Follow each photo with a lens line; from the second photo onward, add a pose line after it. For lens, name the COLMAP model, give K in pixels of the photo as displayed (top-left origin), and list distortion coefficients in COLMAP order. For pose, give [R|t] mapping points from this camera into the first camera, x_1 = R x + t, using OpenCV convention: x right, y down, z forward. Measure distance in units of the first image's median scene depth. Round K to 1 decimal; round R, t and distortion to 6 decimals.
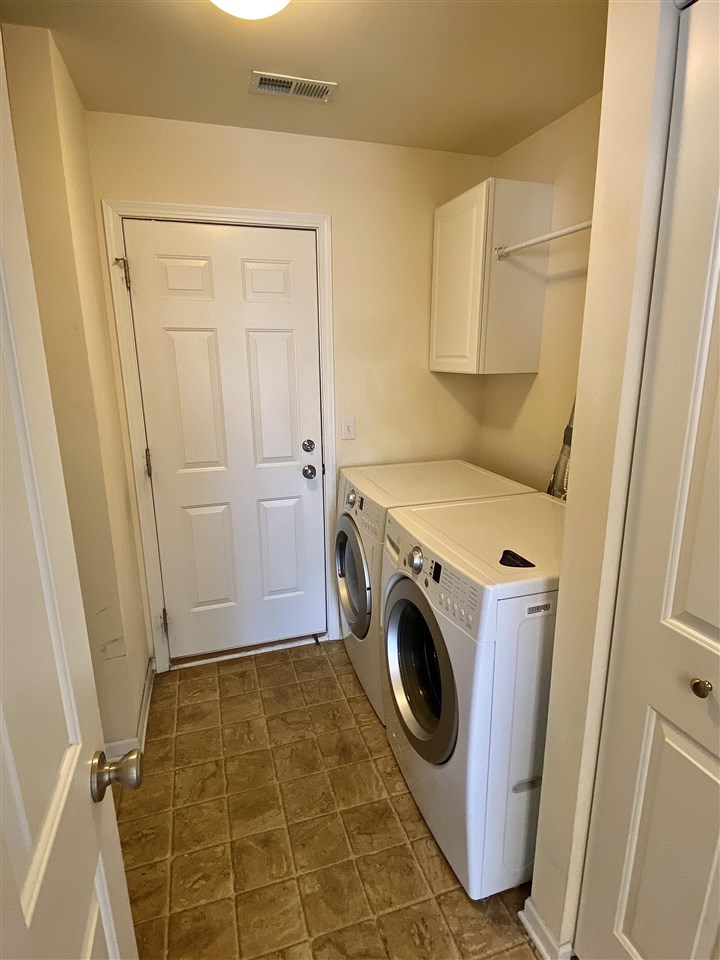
lens RADIAL K [[512.6, 0, 364.7], [0, 512.6, 476.7], [0, 0, 1]] dist [-0.024600, -0.002772]
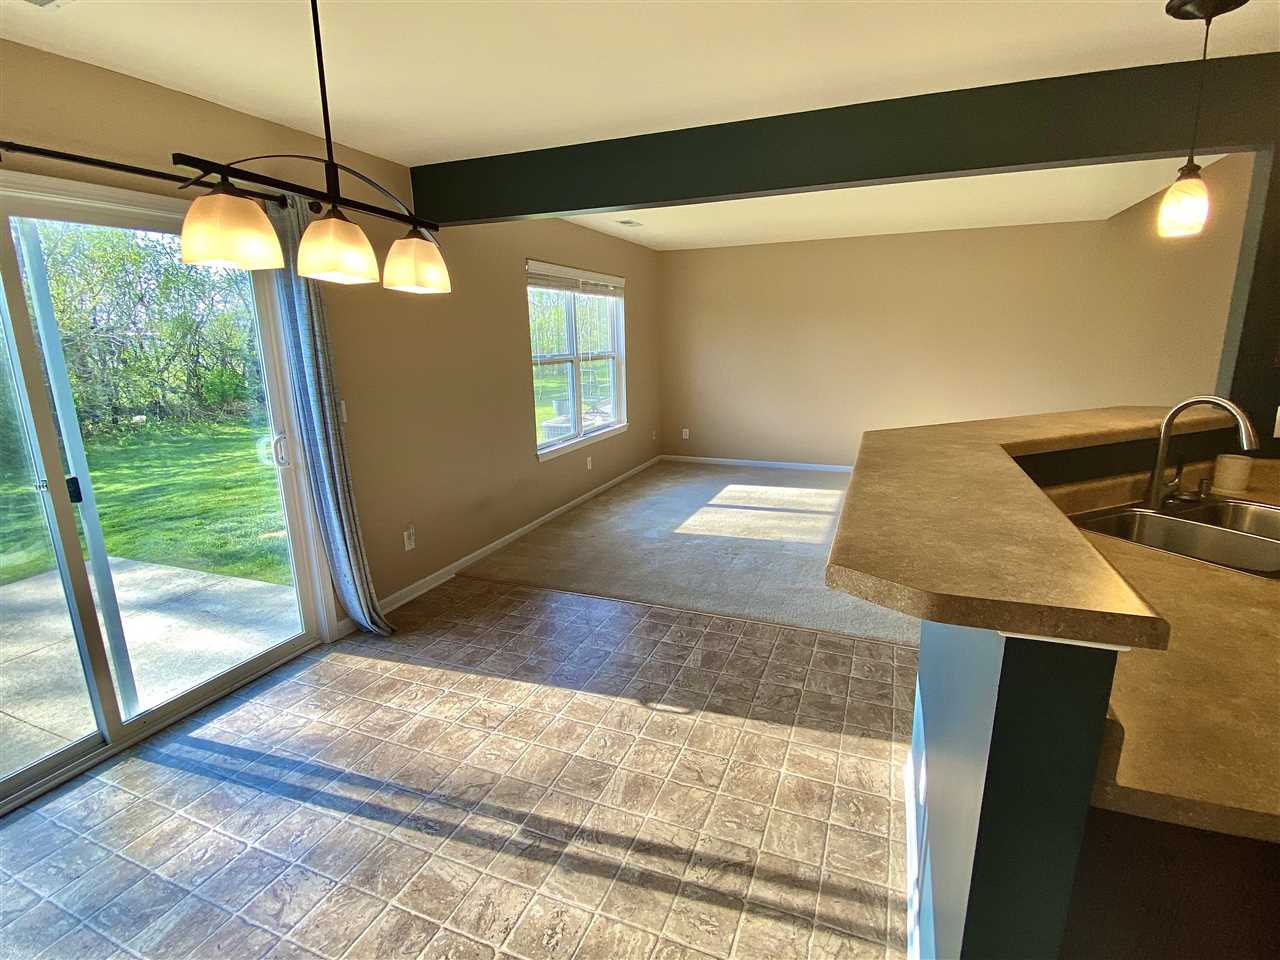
lens RADIAL K [[602.3, 0, 645.6], [0, 602.3, 470.7], [0, 0, 1]] dist [-0.005297, -0.000737]
pose [[-0.642046, 0.187709, -0.743332, 1.179409], [-0.168528, 0.911294, 0.375688, -0.470747], [0.747914, 0.366481, -0.553459, 1.832493]]
